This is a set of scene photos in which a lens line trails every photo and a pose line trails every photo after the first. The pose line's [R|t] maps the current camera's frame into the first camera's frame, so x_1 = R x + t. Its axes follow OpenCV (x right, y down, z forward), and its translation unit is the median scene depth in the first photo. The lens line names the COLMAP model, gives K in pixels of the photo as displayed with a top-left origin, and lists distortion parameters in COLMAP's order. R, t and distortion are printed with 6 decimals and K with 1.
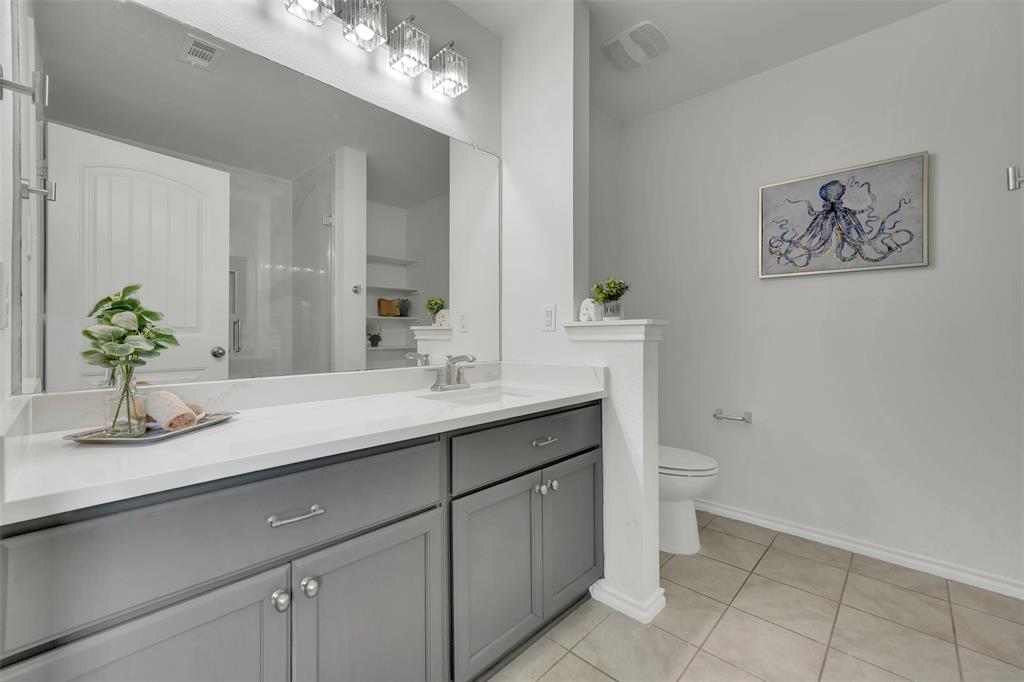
lens RADIAL K [[417.4, 0, 508.2], [0, 417.4, 344.9], [0, 0, 1]] dist [0.000323, 0.000069]
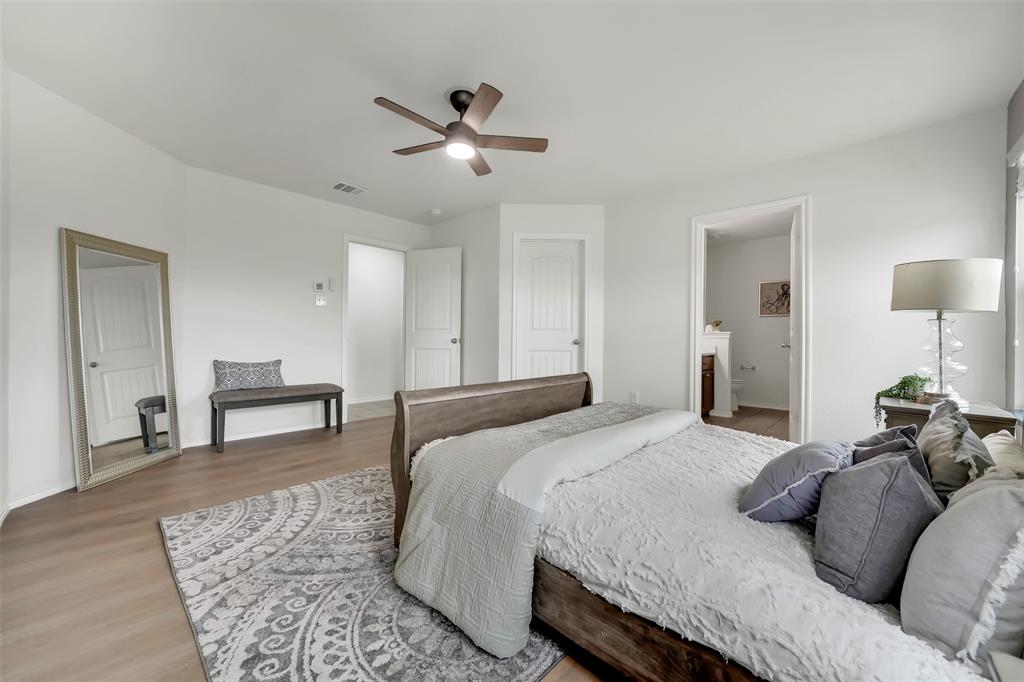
lens RADIAL K [[393.6, 0, 509.6], [0, 393.6, 338.8], [0, 0, 1]] dist [-0.010915, 0.000404]
pose [[0.999757, 0.021615, 0.004220, -1.388339], [-0.021554, 0.999669, -0.014024, 0.077280], [-0.004522, 0.013930, 0.999893, -2.075600]]
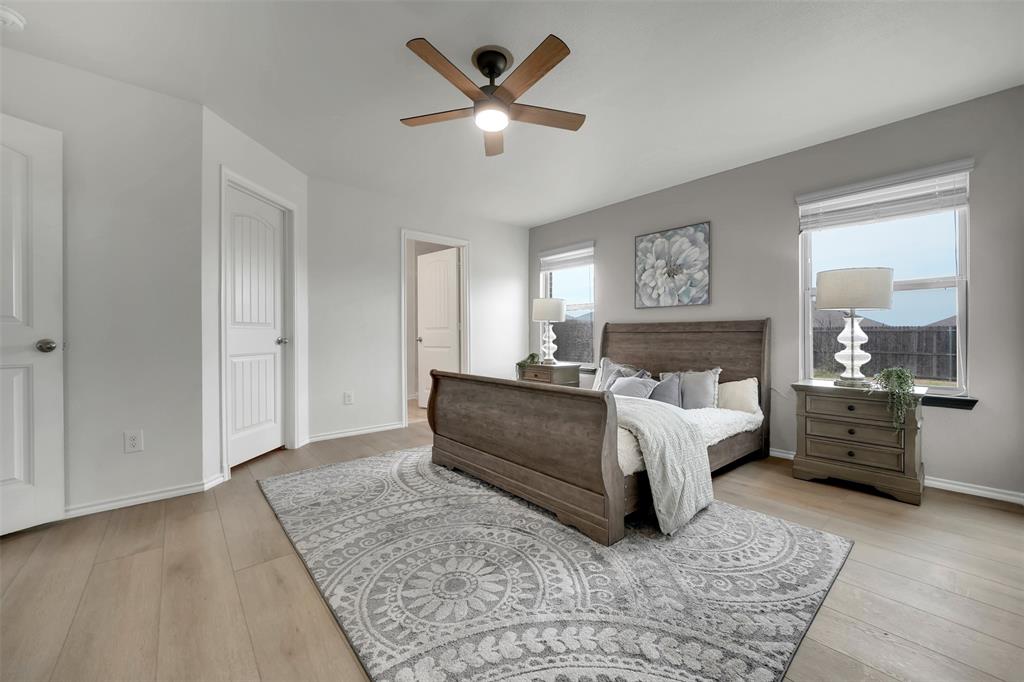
lens RADIAL K [[393.6, 0, 509.6], [0, 393.6, 338.8], [0, 0, 1]] dist [-0.010915, 0.000404]
pose [[0.096468, 0.001900, 0.995334, -3.965693], [0.016511, 0.999858, -0.003509, 0.059539], [-0.995199, 0.016773, 0.096423, 0.219074]]
